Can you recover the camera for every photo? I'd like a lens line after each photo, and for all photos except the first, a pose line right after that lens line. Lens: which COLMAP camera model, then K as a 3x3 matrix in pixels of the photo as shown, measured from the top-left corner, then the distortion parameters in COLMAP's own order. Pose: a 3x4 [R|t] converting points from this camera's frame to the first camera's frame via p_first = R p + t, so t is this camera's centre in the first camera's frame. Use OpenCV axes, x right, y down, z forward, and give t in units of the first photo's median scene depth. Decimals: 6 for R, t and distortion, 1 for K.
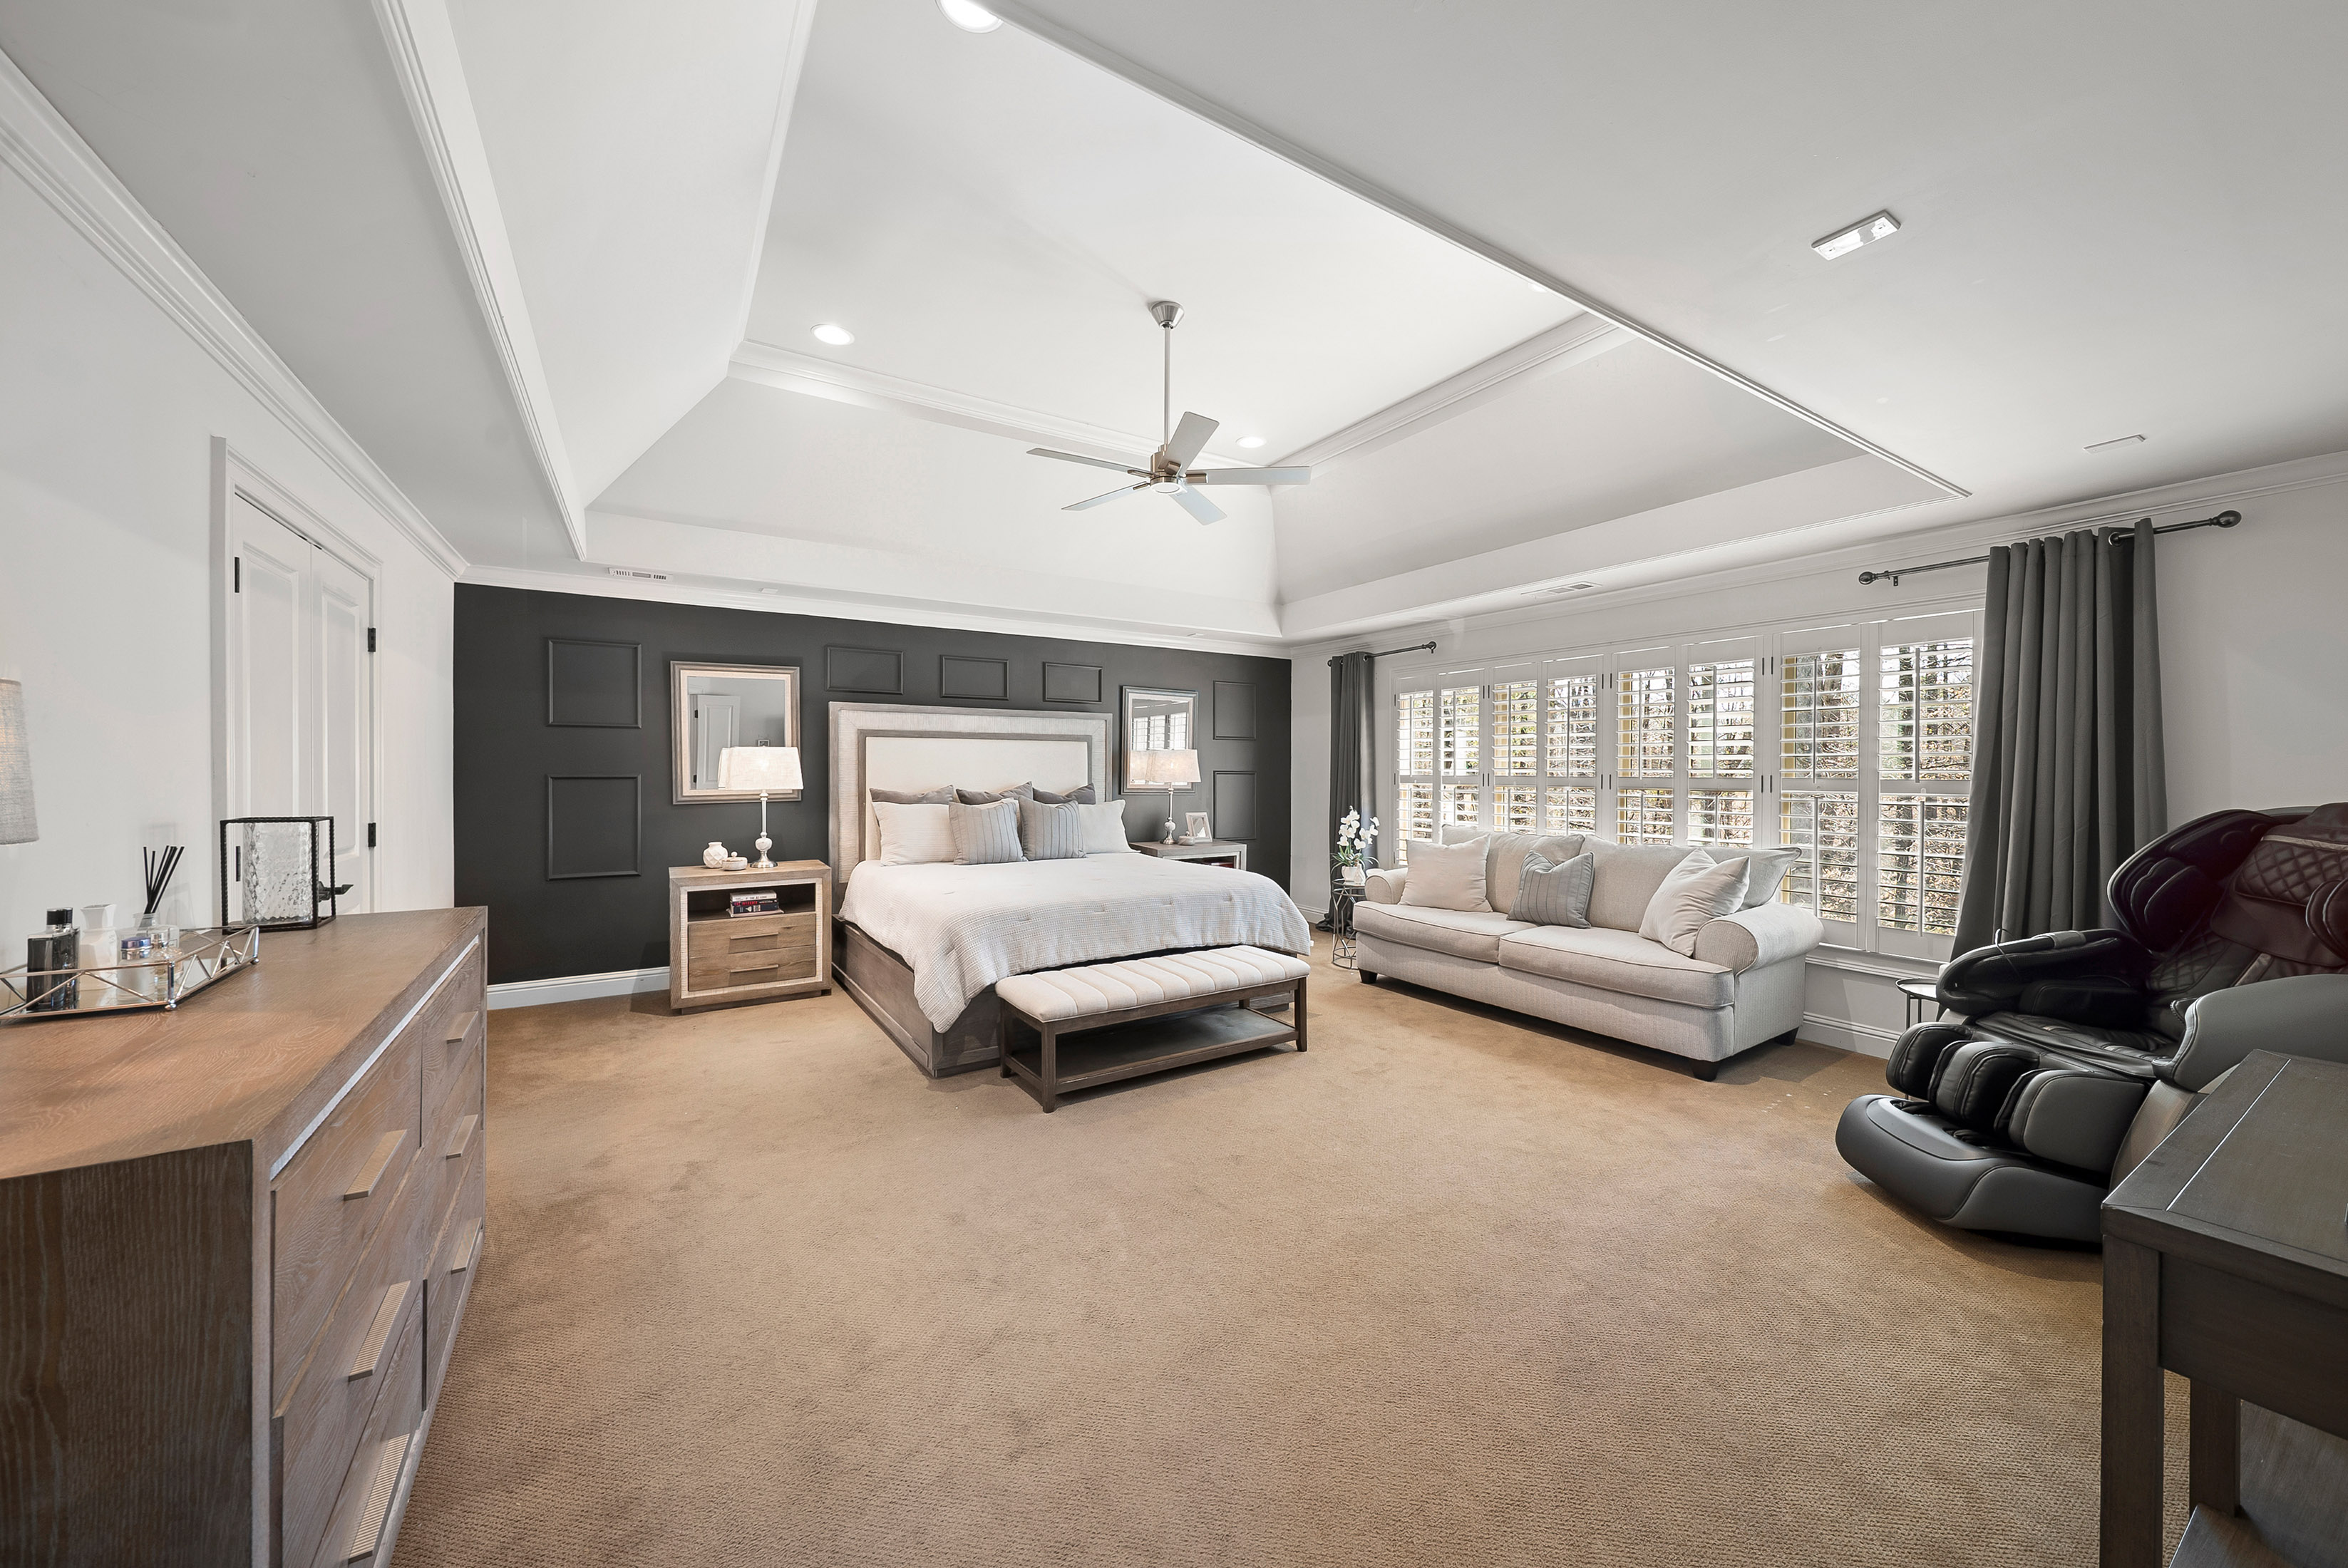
lens RADIAL K [[835.4, 0, 1197.4], [0, 835.4, 776.5], [0, 0, 1]] dist [0.000517, -0.000043]
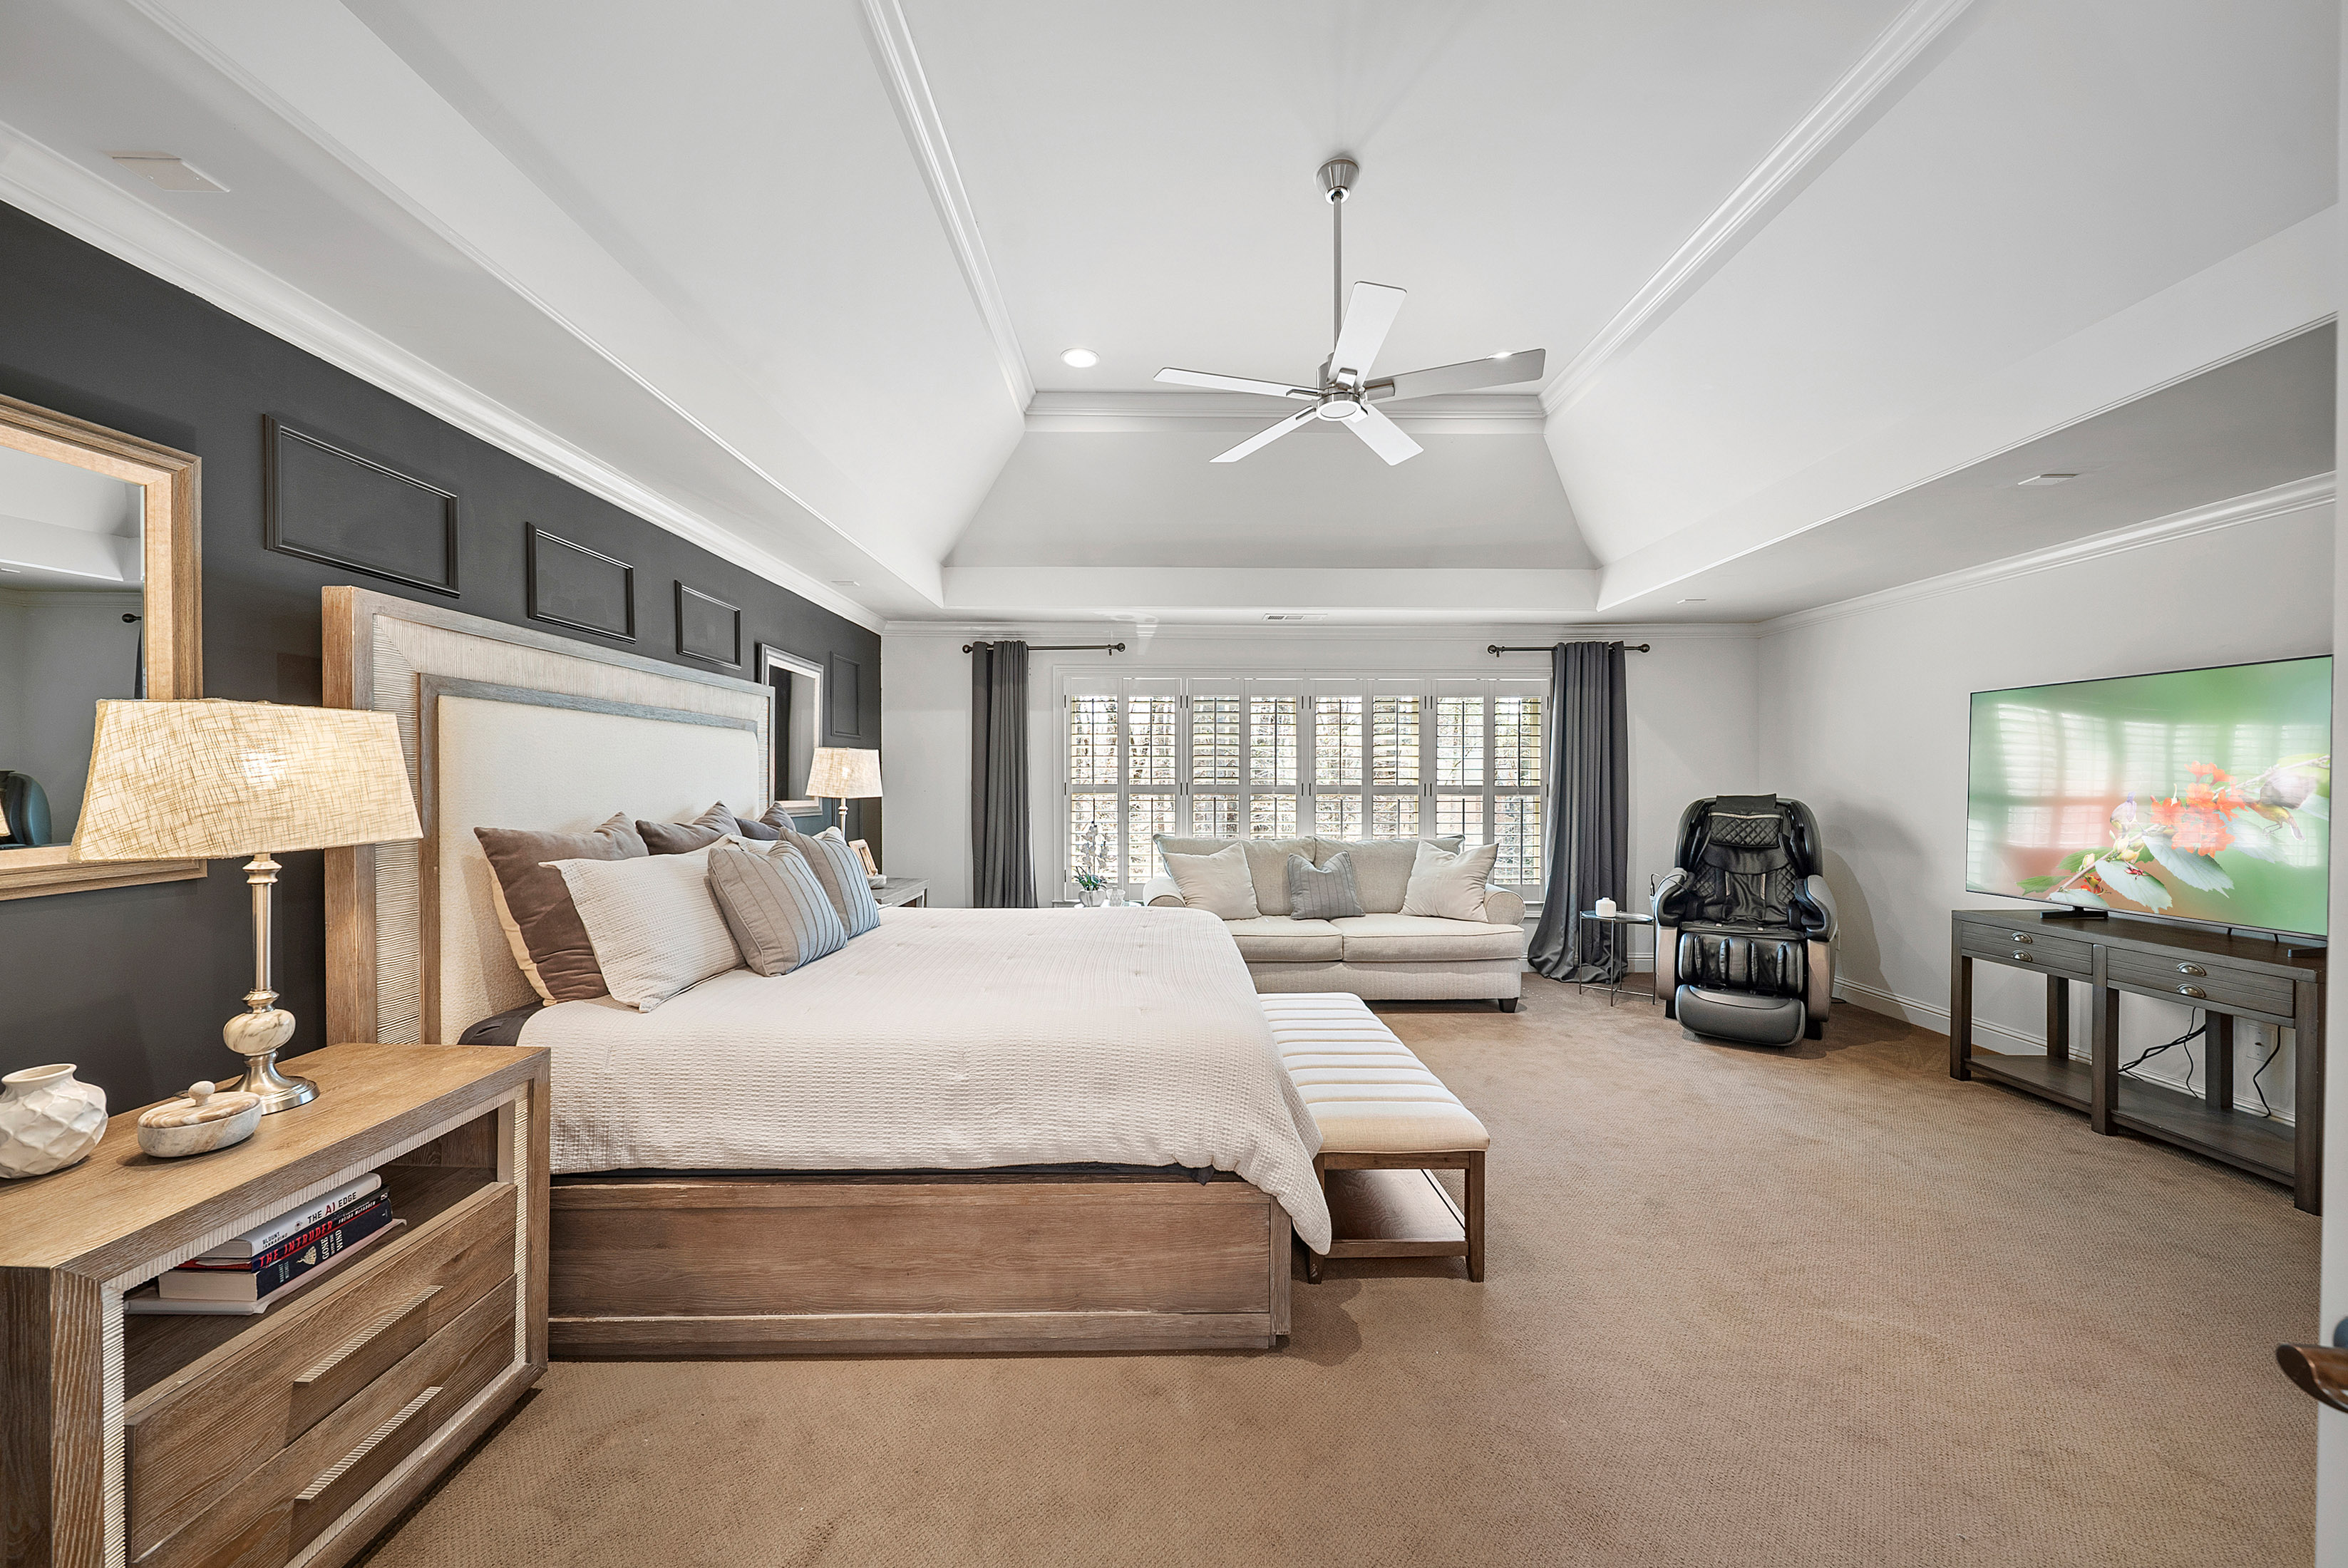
lens RADIAL K [[816.7, 0, 1174.0], [0, 816.7, 784.0], [0, 0, 1]] dist [0.000032, -0.000085]
pose [[0.543739, -0.005833, 0.839234, -0.591106], [0.005723, 0.999978, 0.003242, -0.006052], [-0.839235, 0.003040, 0.543761, 0.569856]]
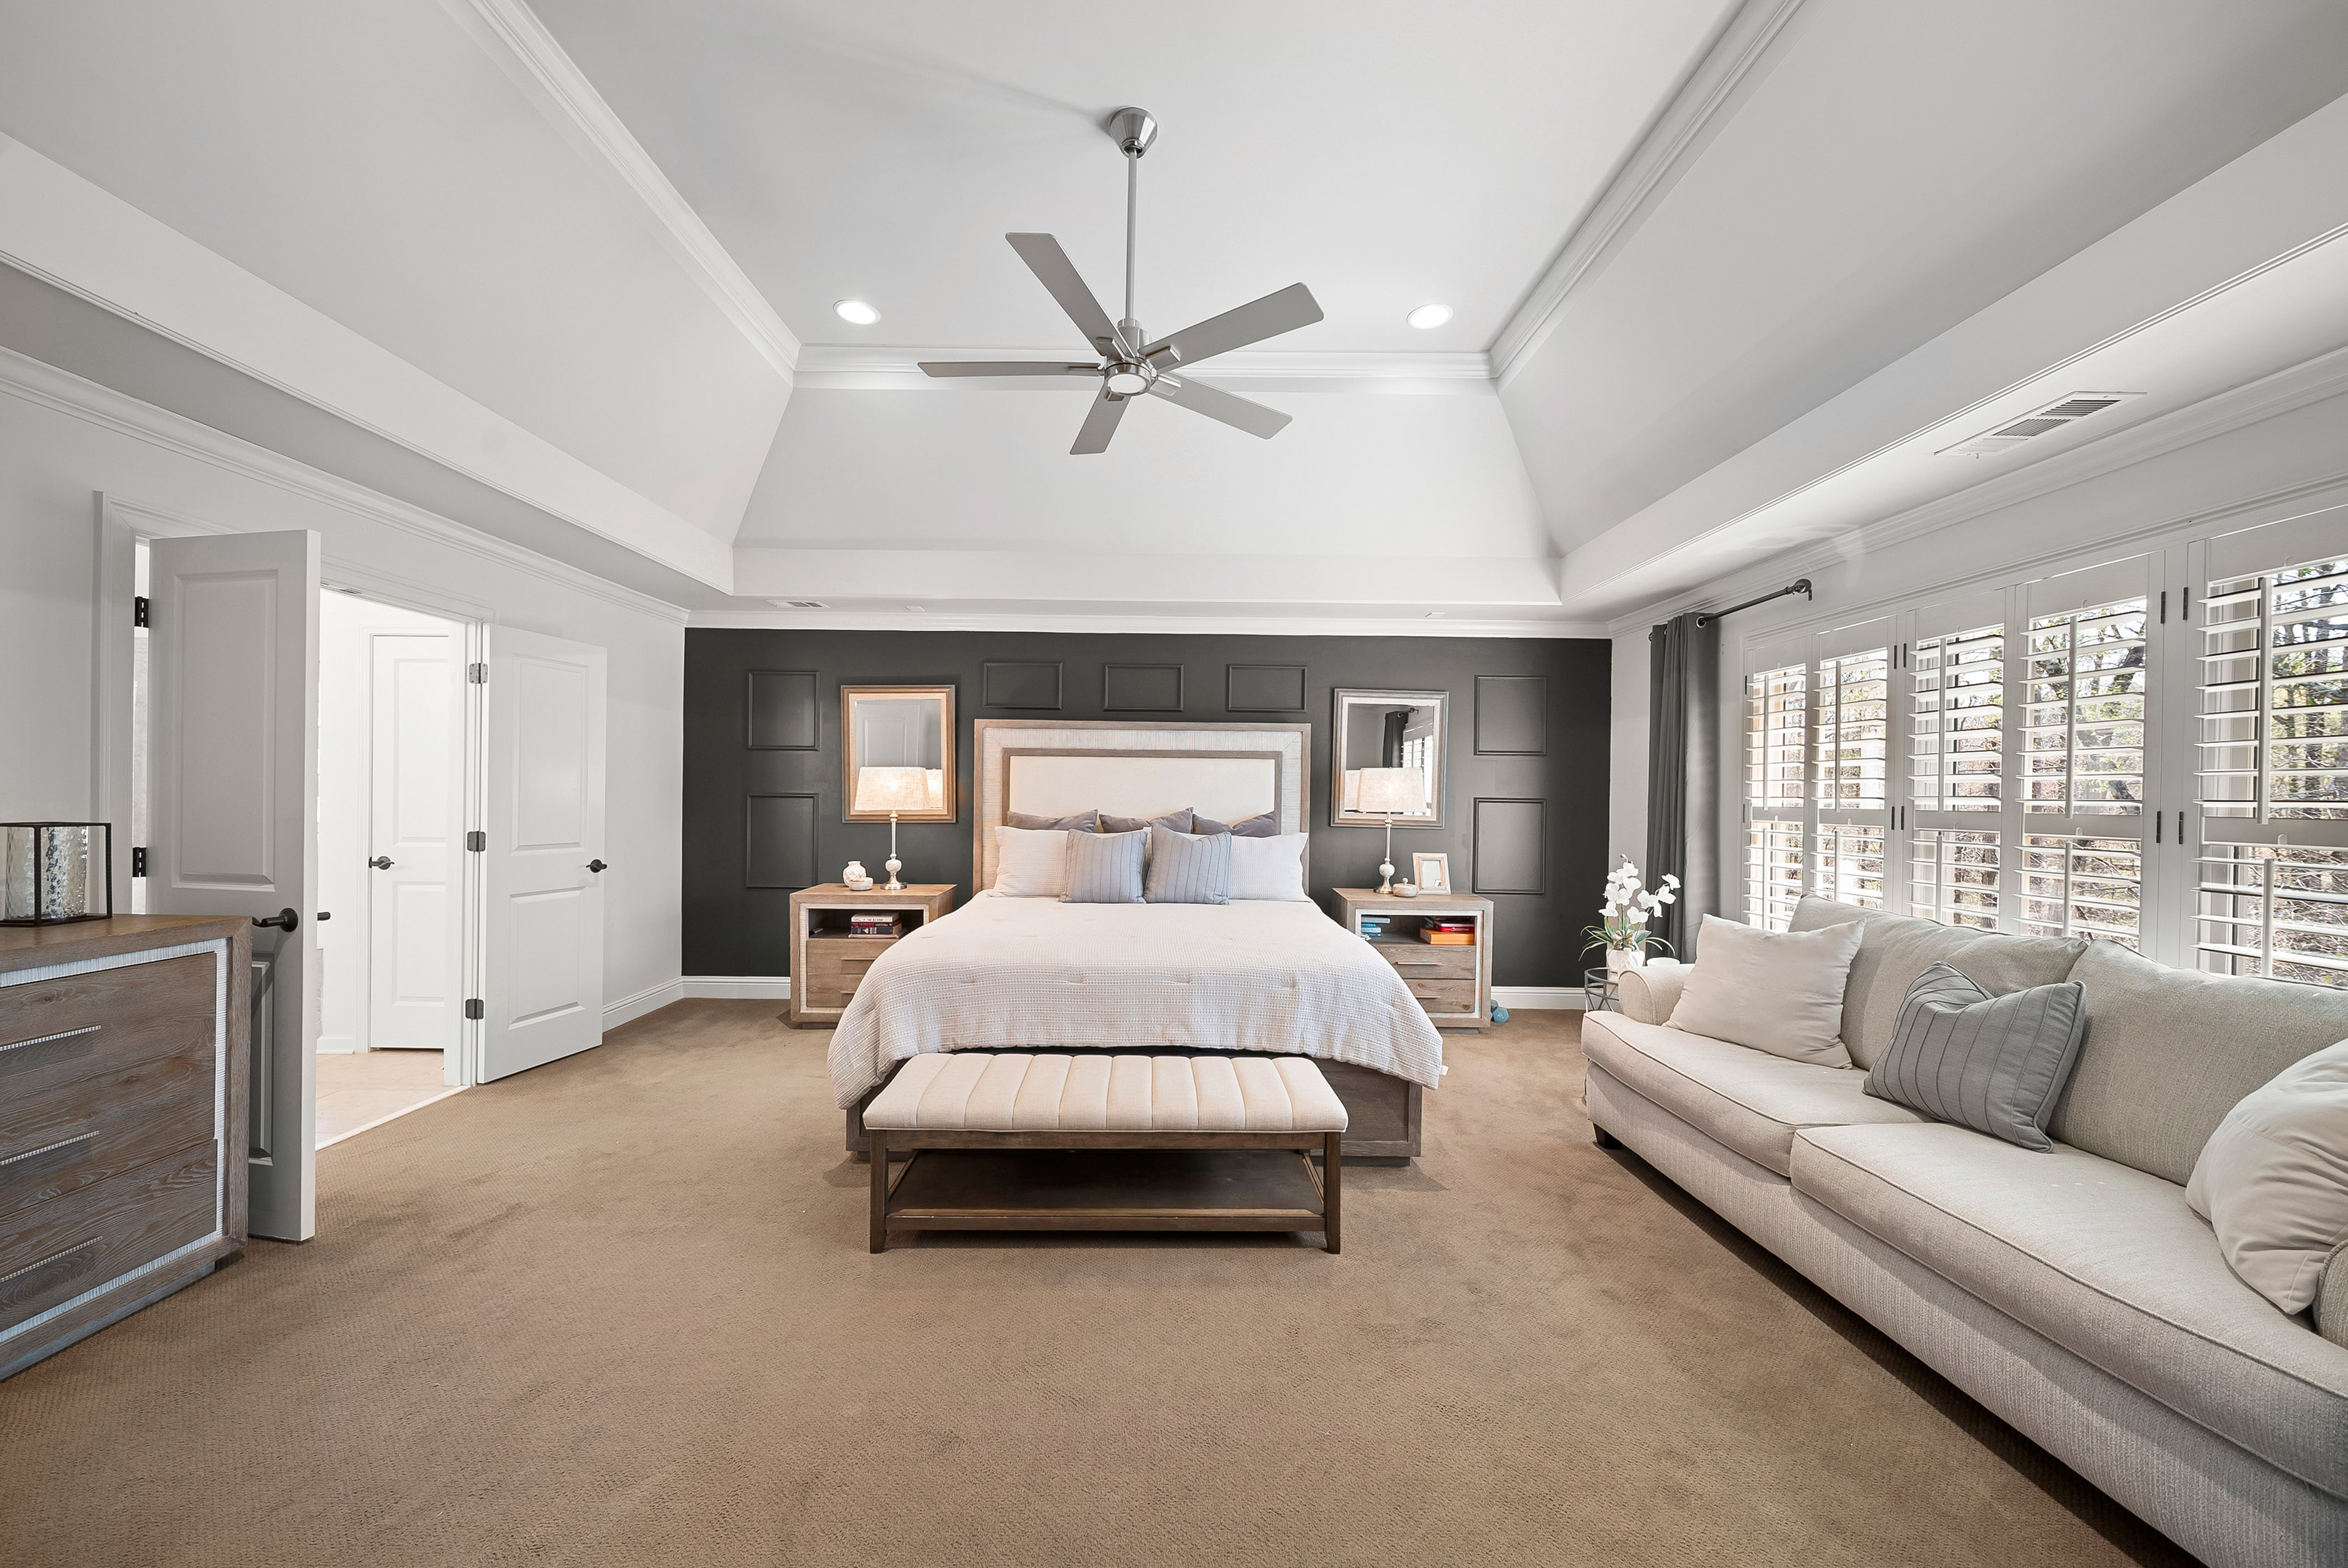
lens RADIAL K [[845.9, 0, 1181.0], [0, 845.9, 798.2], [0, 0, 1]] dist [0.000611, -0.002102]
pose [[0.842730, 0.010430, -0.538235, 0.300219], [-0.014630, 0.999887, -0.003530, 0.000200], [0.538137, 0.010849, 0.842788, 0.344667]]
